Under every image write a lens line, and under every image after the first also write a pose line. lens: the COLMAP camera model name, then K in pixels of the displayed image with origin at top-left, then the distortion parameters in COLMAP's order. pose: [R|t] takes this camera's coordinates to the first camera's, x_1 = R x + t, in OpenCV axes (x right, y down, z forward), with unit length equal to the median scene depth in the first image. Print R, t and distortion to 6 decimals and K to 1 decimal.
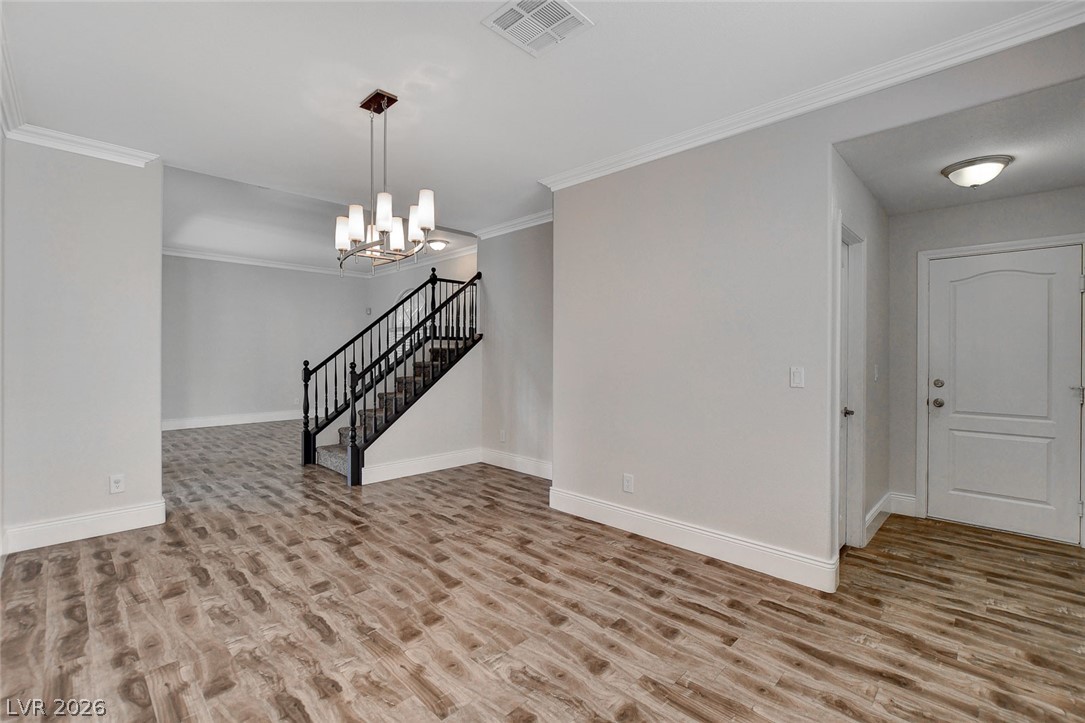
lens RADIAL K [[482.5, 0, 542.9], [0, 482.5, 354.3], [0, 0, 1]] dist [-0.016766, 0.000960]
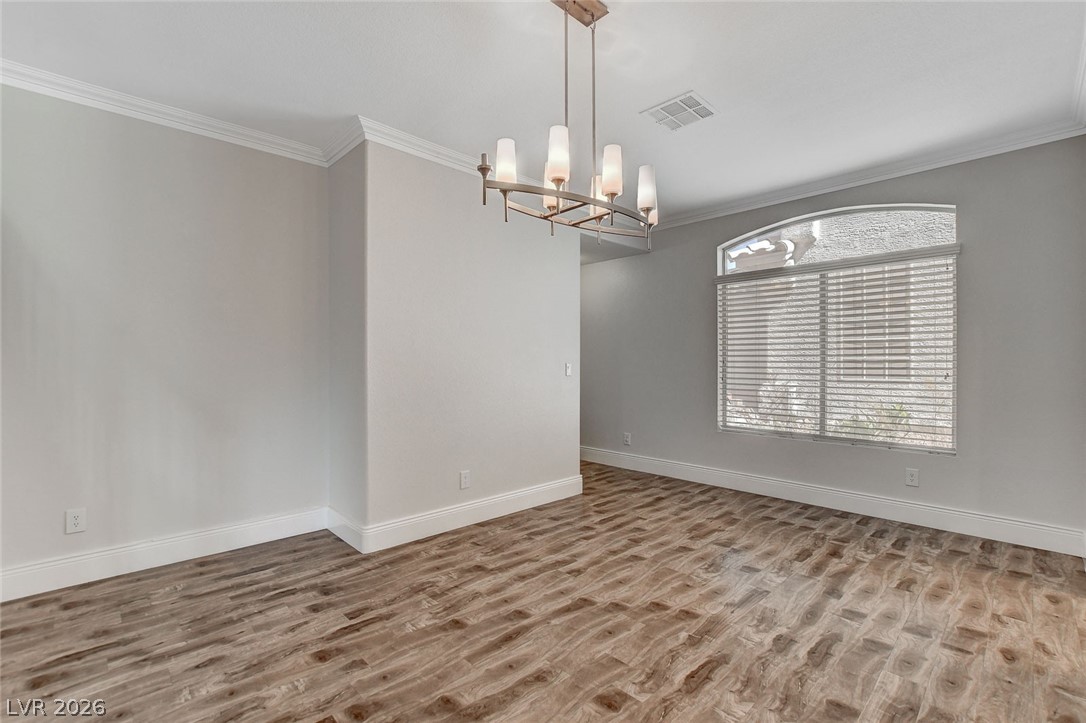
lens RADIAL K [[482.9, 0, 548.4], [0, 482.9, 362.0], [0, 0, 1]] dist [-0.016766, 0.000960]
pose [[0.017784, -0.004250, 0.999833, -1.046530], [-0.002352, 0.999988, 0.004293, 0.020650], [-0.999839, -0.002428, 0.017774, 1.010994]]
